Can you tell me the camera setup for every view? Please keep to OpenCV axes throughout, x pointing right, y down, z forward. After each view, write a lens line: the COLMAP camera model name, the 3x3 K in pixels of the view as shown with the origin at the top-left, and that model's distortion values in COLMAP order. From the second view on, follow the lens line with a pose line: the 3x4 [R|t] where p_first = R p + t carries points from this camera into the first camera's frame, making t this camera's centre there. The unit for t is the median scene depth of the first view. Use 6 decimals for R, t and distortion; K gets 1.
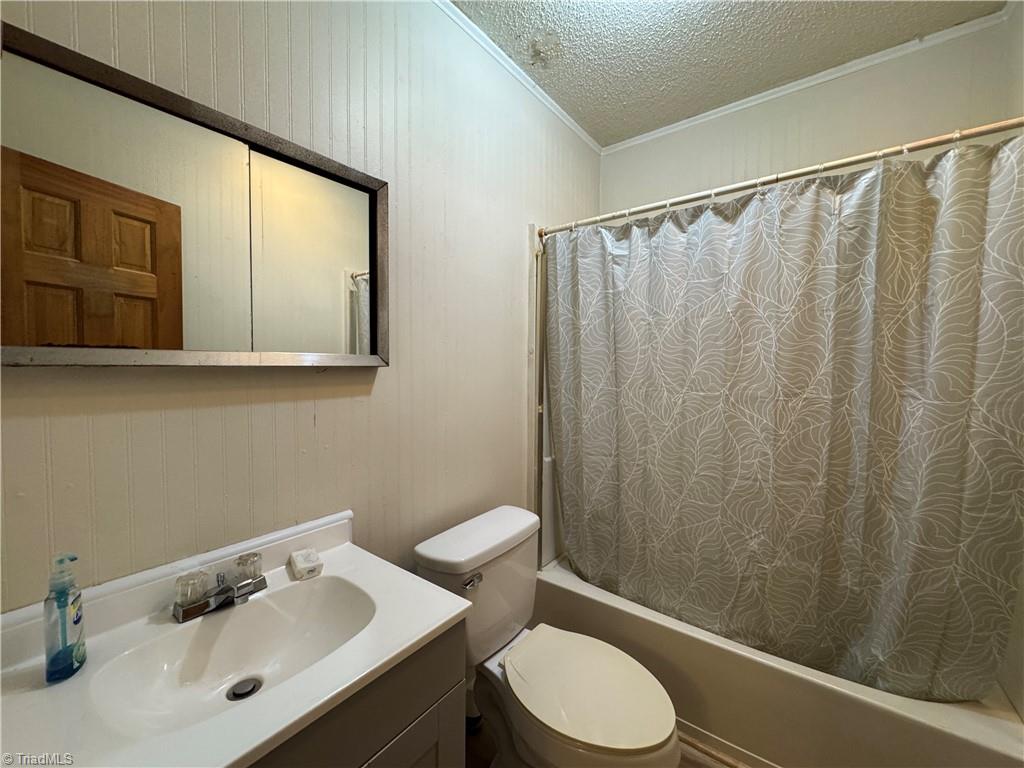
lens RADIAL K [[409.2, 0, 515.2], [0, 409.2, 384.5], [0, 0, 1]] dist [-0.002420, 0.000722]
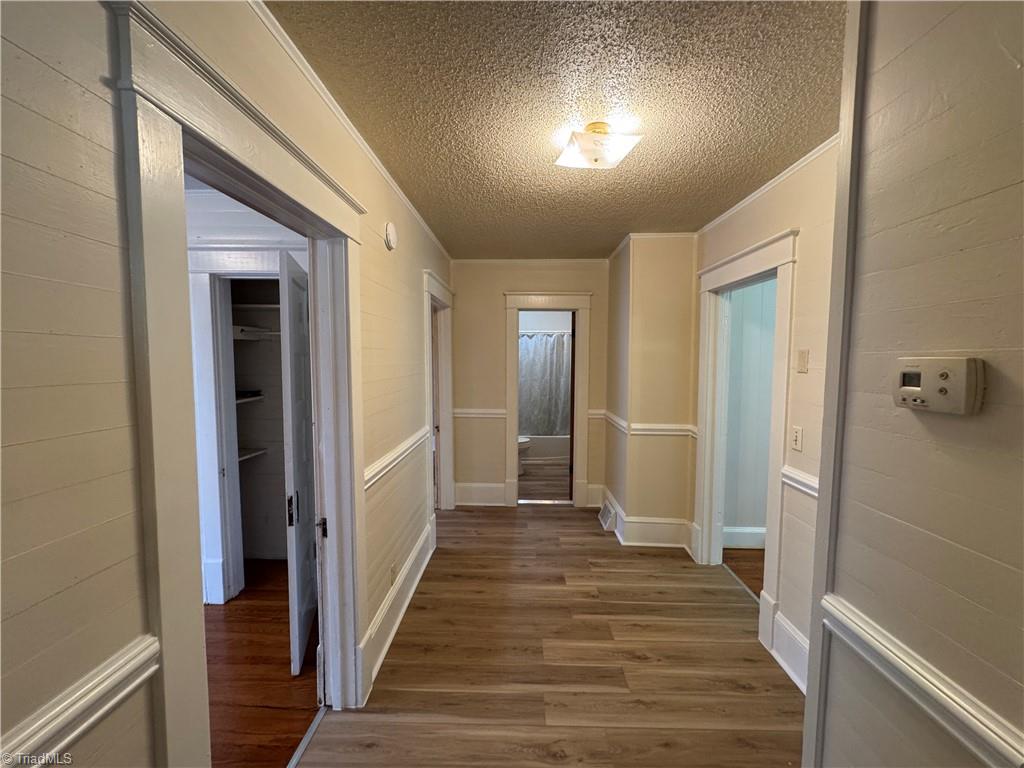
lens RADIAL K [[409.2, 0, 511.7], [0, 409.2, 385.5], [0, 0, 1]] dist [-0.002420, 0.000722]
pose [[0.818049, -0.037195, 0.573944, -2.248452], [0.020649, 0.999163, 0.035320, -0.063950], [-0.574778, -0.017042, 0.818132, -2.563570]]
